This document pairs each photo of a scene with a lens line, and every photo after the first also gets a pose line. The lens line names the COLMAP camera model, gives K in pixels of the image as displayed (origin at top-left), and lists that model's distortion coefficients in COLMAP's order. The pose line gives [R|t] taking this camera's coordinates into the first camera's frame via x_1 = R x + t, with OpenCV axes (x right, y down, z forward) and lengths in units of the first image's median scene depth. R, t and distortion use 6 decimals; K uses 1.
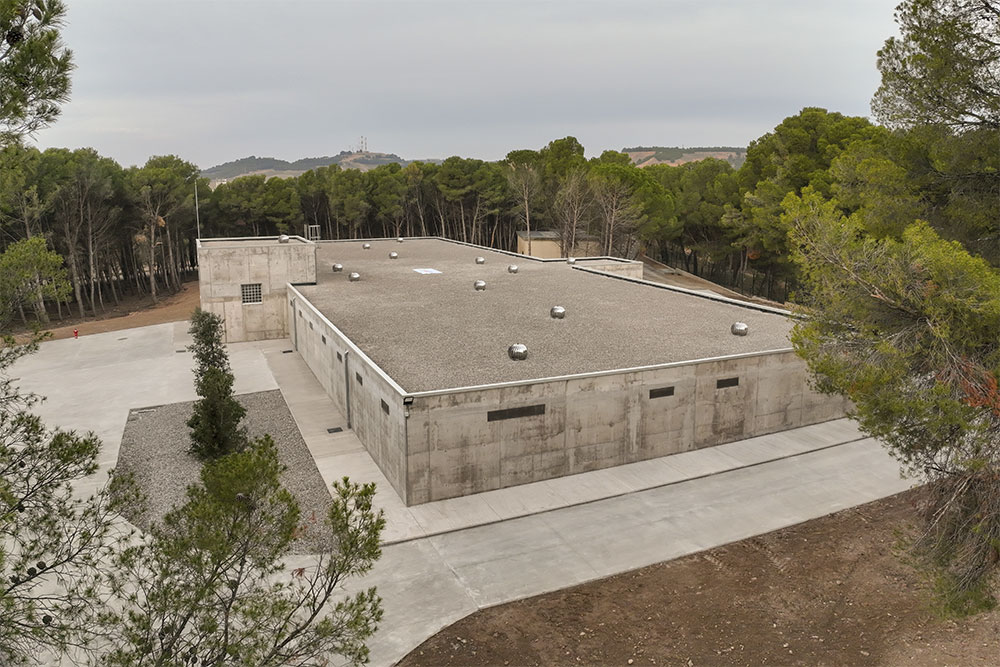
lens RADIAL K [[681.0, 0, 542.4], [0, 681.0, 358.2], [0, 0, 1]] dist [-0.086262, -0.015071]
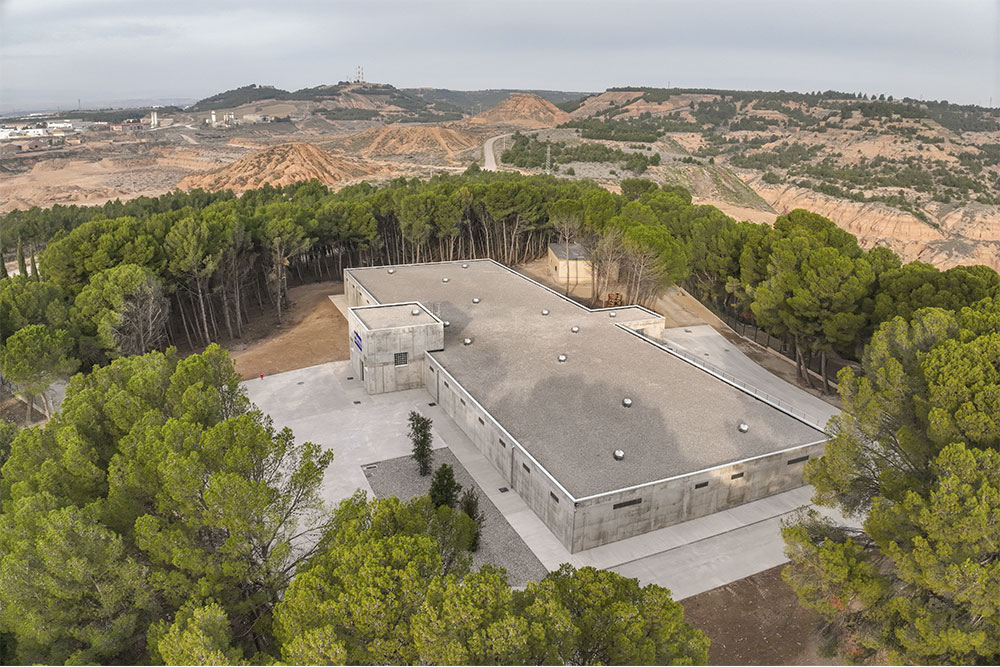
lens RADIAL K [[681.0, 0, 498.3], [0, 681.0, 326.8], [0, 0, 1]] dist [-0.086262, -0.015071]
pose [[0.999743, 0.018463, -0.013128, -0.339719], [-0.016847, 0.993337, 0.114010, -0.548062], [0.015145, -0.113759, 0.993393, -0.716640]]
